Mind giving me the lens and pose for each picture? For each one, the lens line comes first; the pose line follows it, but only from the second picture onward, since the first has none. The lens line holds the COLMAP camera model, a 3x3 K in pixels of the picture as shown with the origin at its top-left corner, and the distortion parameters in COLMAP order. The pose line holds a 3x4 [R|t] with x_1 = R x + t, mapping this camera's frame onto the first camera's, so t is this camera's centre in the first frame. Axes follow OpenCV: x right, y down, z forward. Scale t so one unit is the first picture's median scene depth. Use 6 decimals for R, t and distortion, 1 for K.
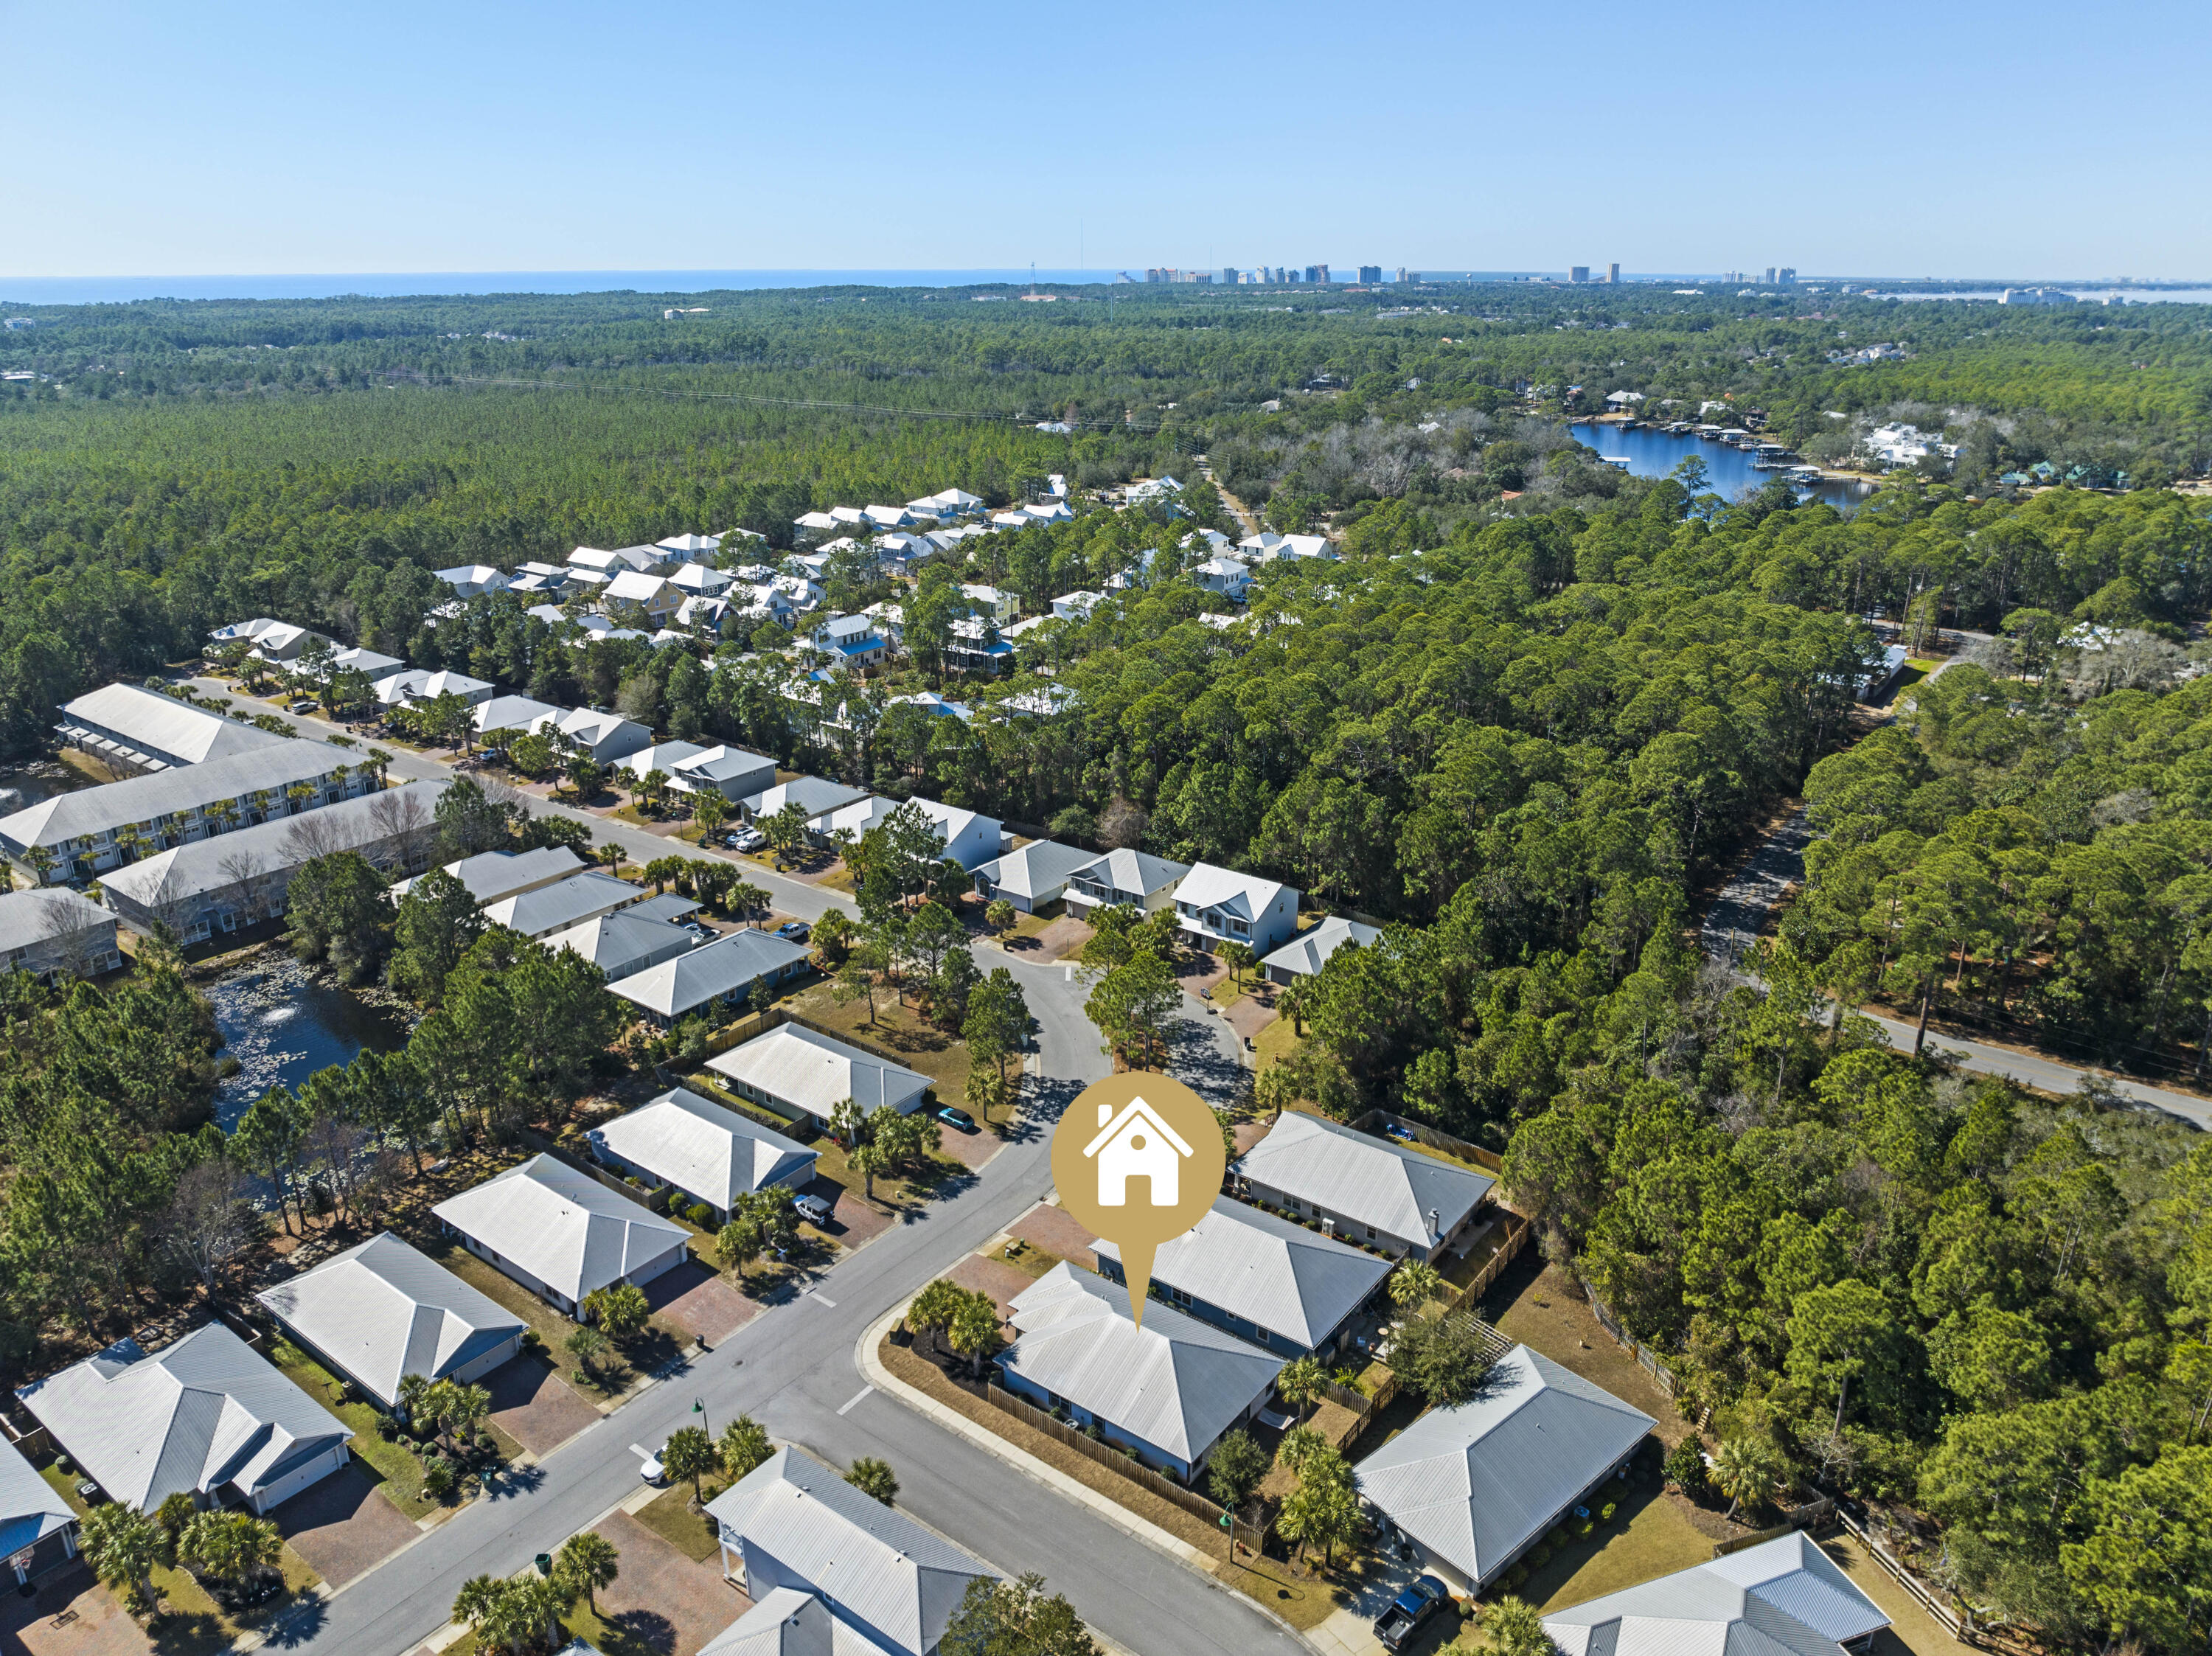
lens RADIAL K [[1557.2, 0, 1112.0], [0, 1557.2, 762.5], [0, 0, 1]] dist [-0.037649, 0.003905]
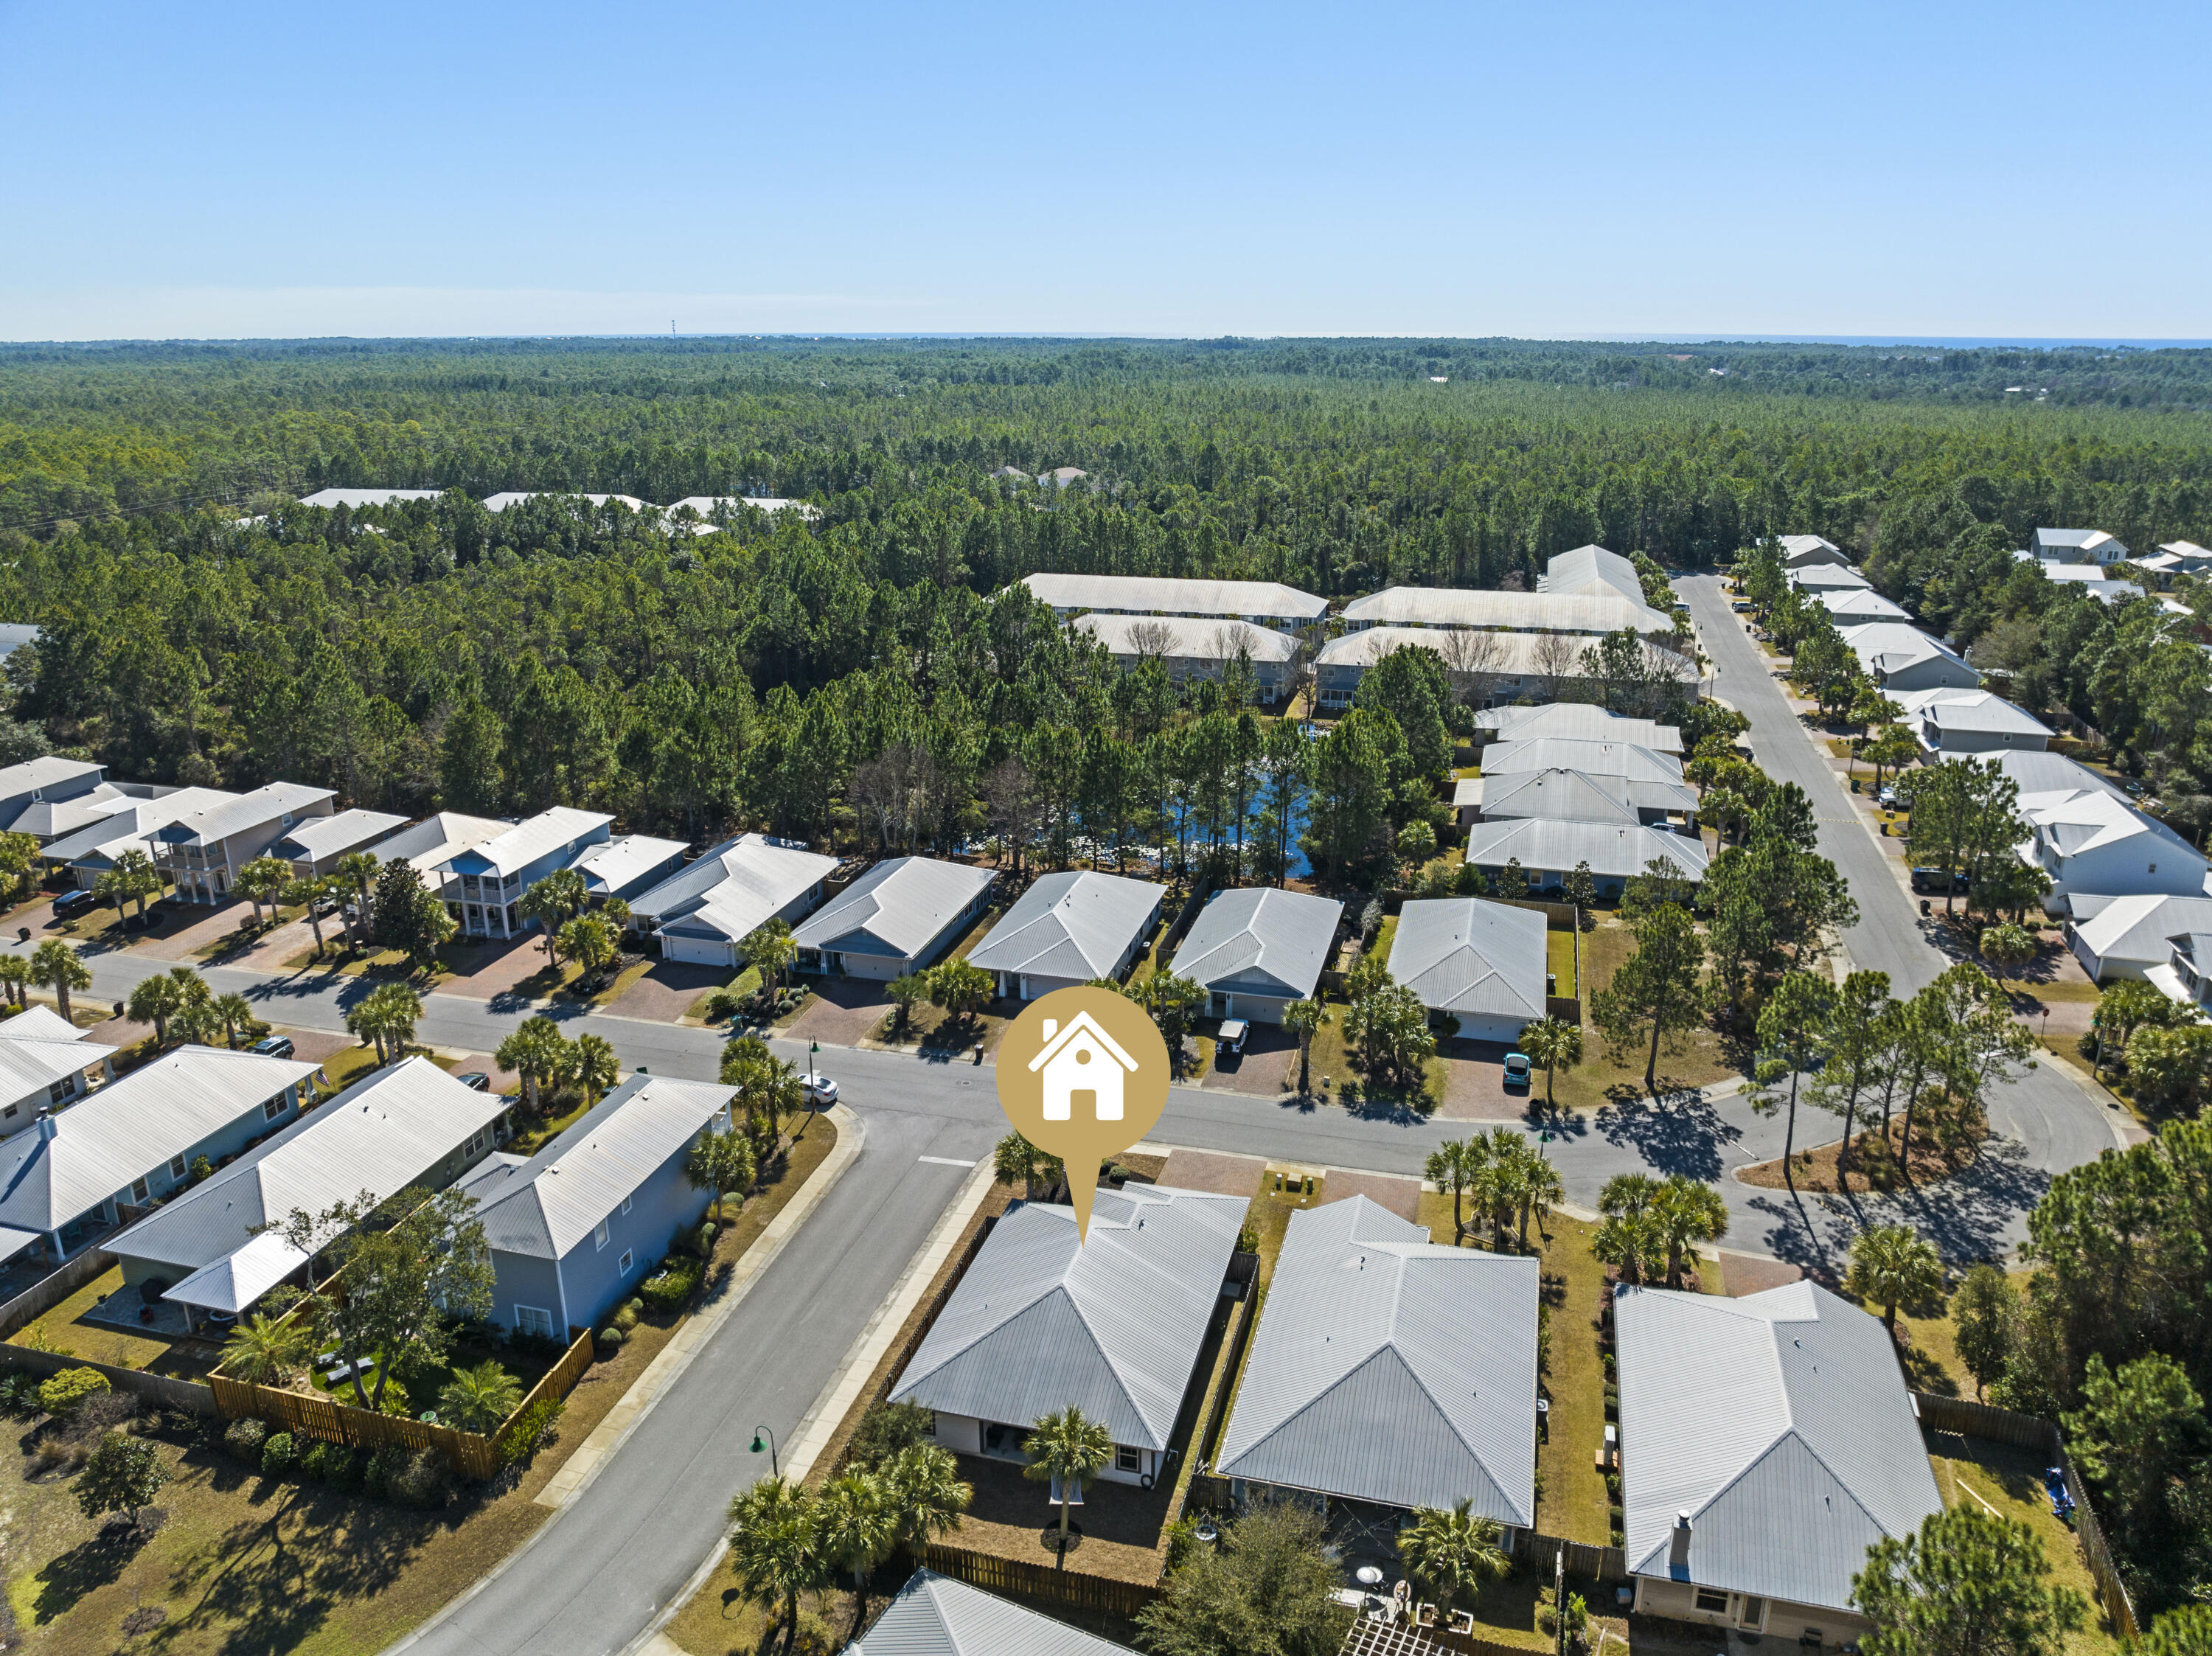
lens RADIAL K [[1557.2, 0, 1121.7], [0, 1557.2, 816.2], [0, 0, 1]] dist [-0.037649, 0.003905]
pose [[0.374242, 0.279130, -0.884324, 0.315421], [-0.281421, 0.942835, 0.178503, 0.036119], [0.883598, 0.182064, 0.431402, 0.393956]]
